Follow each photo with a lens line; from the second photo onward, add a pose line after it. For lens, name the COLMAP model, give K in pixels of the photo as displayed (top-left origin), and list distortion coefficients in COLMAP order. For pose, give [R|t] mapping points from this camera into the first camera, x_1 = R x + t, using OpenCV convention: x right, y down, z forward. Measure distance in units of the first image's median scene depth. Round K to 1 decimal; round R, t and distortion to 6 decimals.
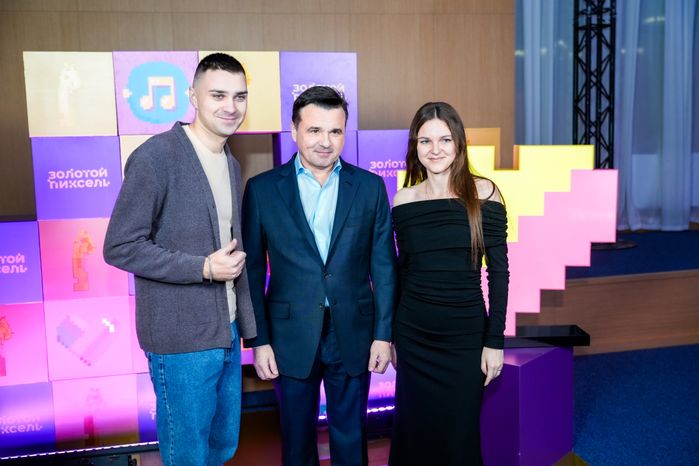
lens RADIAL K [[739.7, 0, 359.8], [0, 739.7, 231.9], [0, 0, 1]] dist [0.024042, 0.004867]
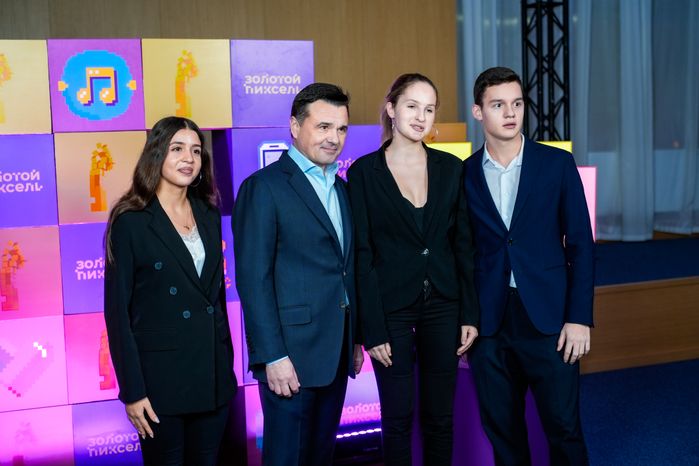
lens RADIAL K [[1003.3, 0, 350.7], [0, 1003.3, 248.3], [0, 0, 1]] dist [0.014560, -0.014247]
pose [[0.990496, -0.020554, 0.135999, -0.073381], [0.022315, 0.999686, -0.011430, 0.015292], [-0.135722, 0.014356, 0.990643, -0.123276]]
